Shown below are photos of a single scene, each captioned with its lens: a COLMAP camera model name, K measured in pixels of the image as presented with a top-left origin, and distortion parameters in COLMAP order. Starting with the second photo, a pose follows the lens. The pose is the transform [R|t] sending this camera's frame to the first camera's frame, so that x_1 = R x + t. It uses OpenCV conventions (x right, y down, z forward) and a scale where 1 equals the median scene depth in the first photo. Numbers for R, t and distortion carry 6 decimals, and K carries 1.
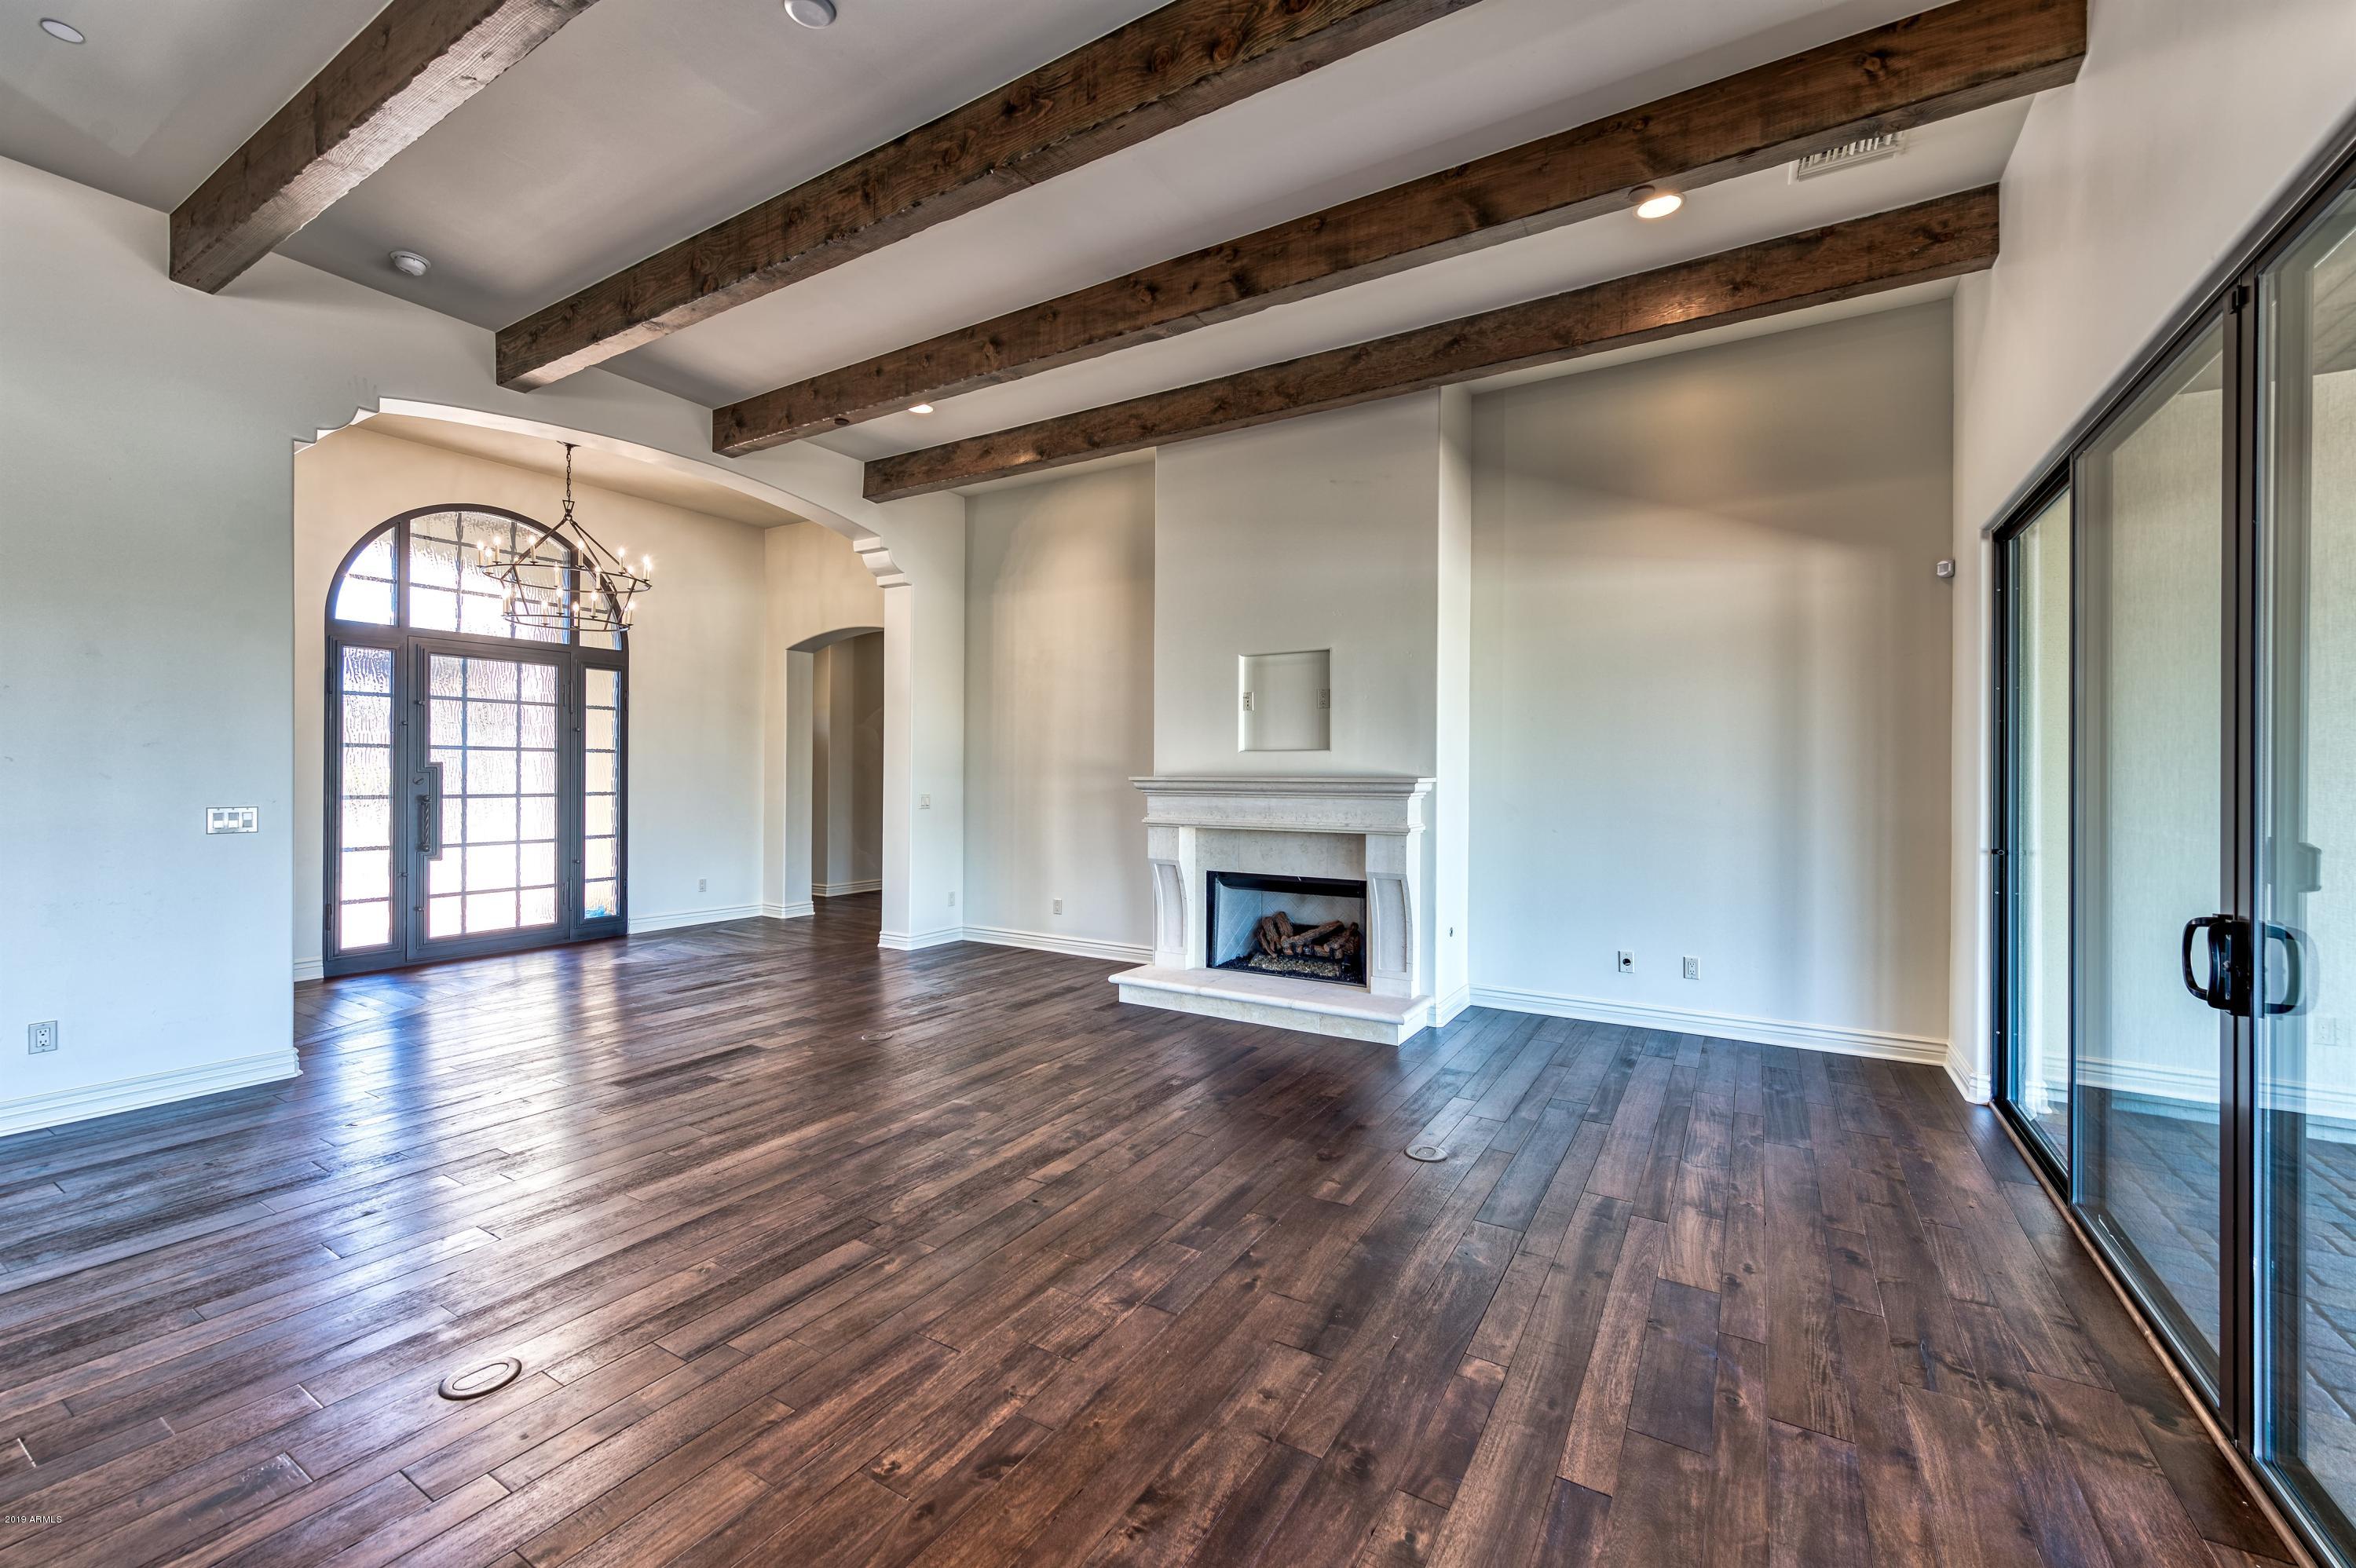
lens RADIAL K [[945.9, 0, 1170.7], [0, 945.9, 773.8], [0, 0, 1]] dist [0.008776, -0.000582]
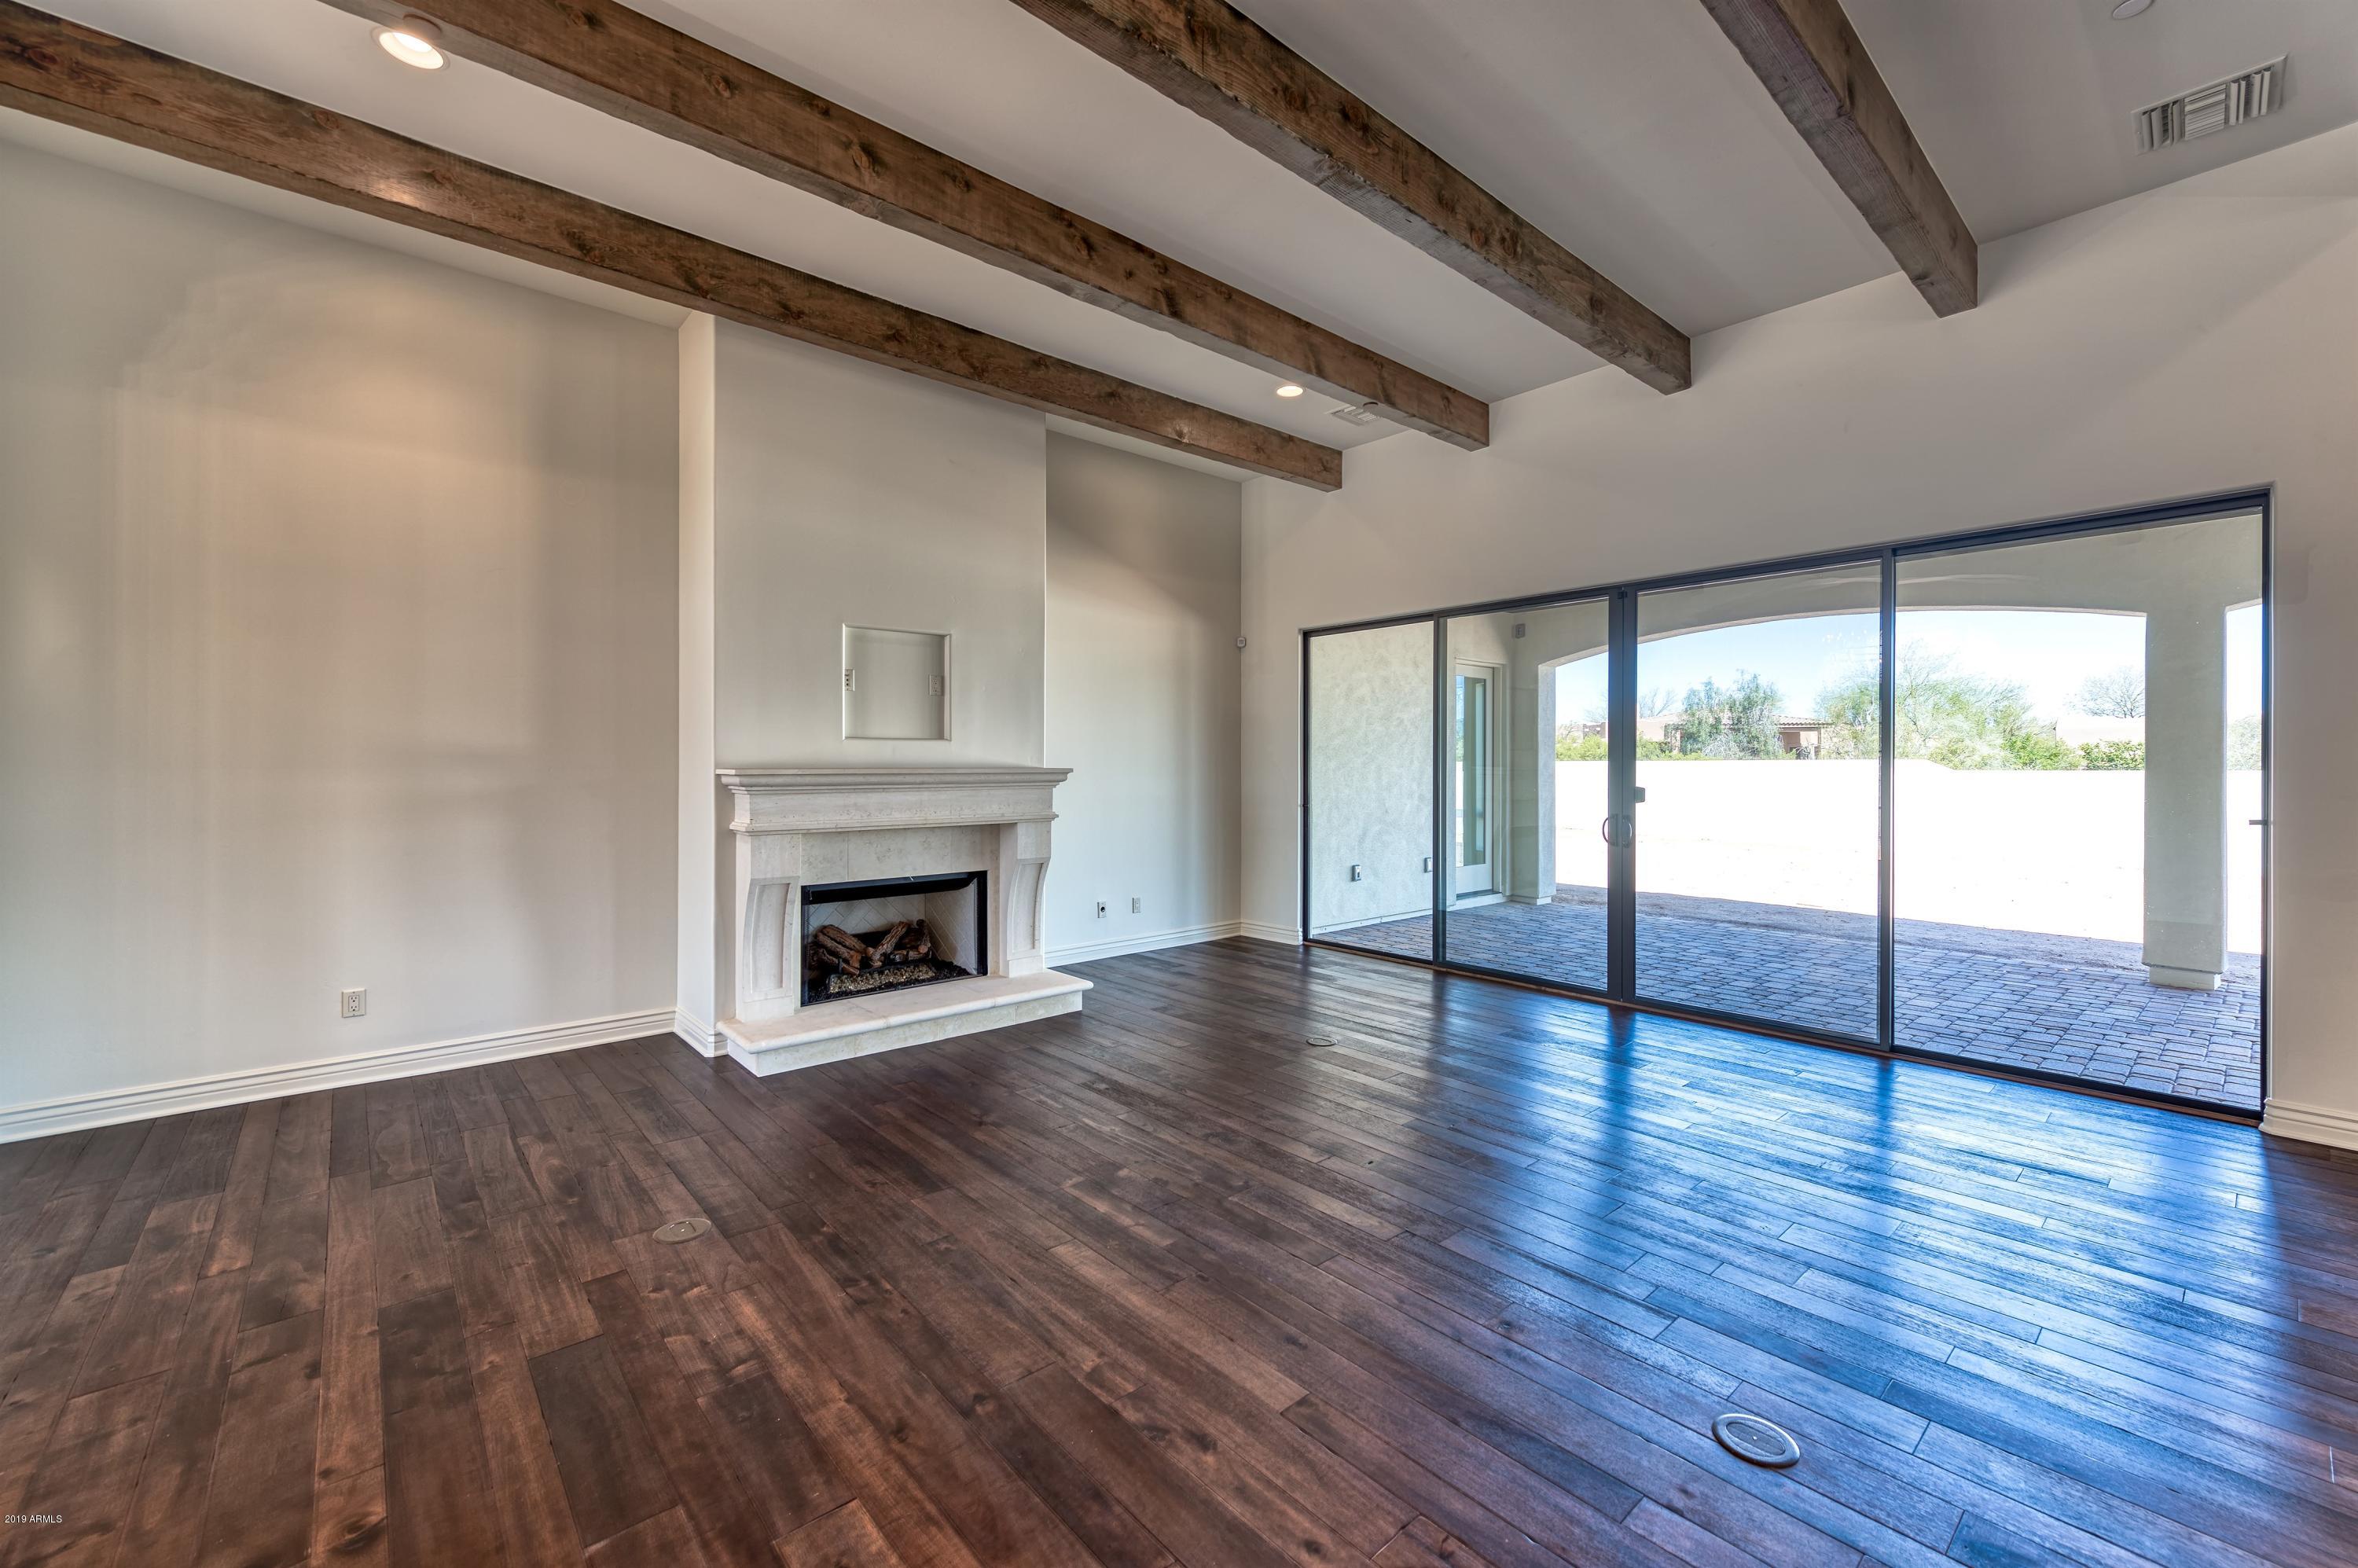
lens RADIAL K [[946.7, 0, 1180.5], [0, 946.7, 767.4], [0, 0, 1]] dist [0.008776, -0.000582]
pose [[0.300973, -0.007565, 0.953603, -0.692185], [0.003104, 0.999971, 0.006953, -0.002856], [-0.953628, 0.000867, 0.300988, 0.495143]]
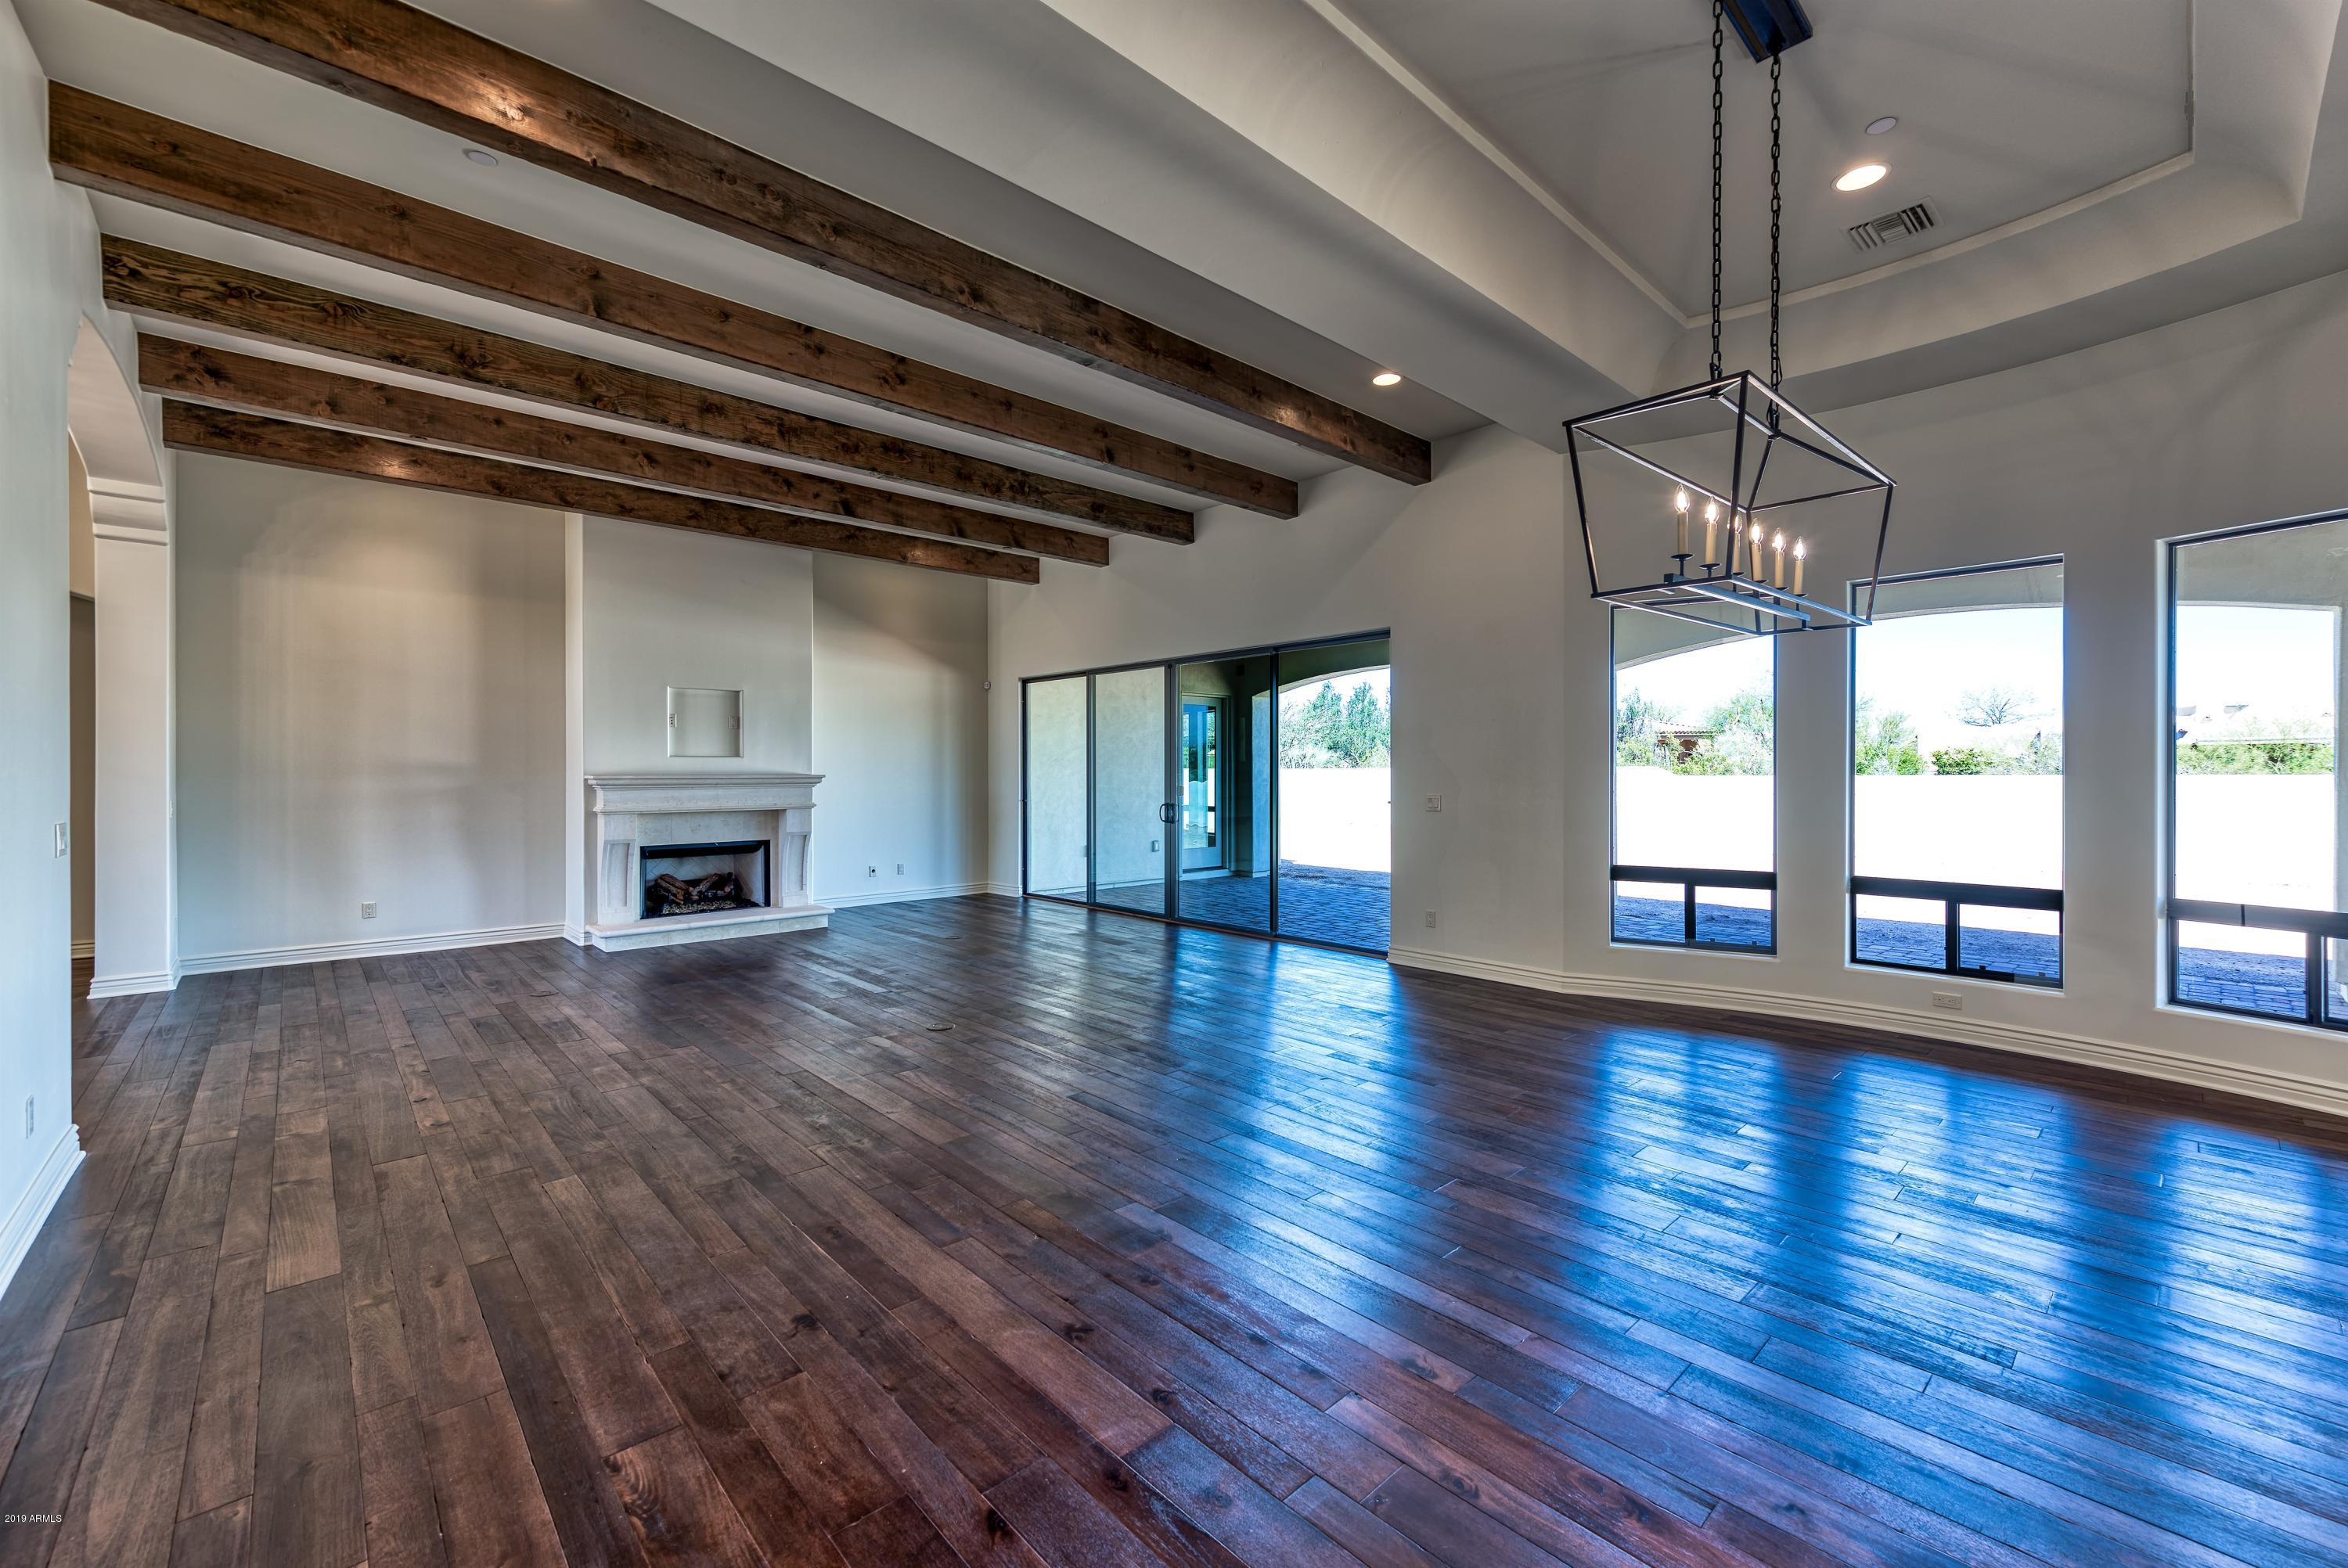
lens RADIAL K [[941.5, 0, 1168.2], [0, 941.5, 779.3], [0, 0, 1]] dist [0.005057, 0.000576]
pose [[0.273441, -0.013950, 0.961788, -1.128142], [0.003826, 0.999903, 0.013415, -0.006938], [-0.961881, 0.000012, 0.273468, -0.078678]]
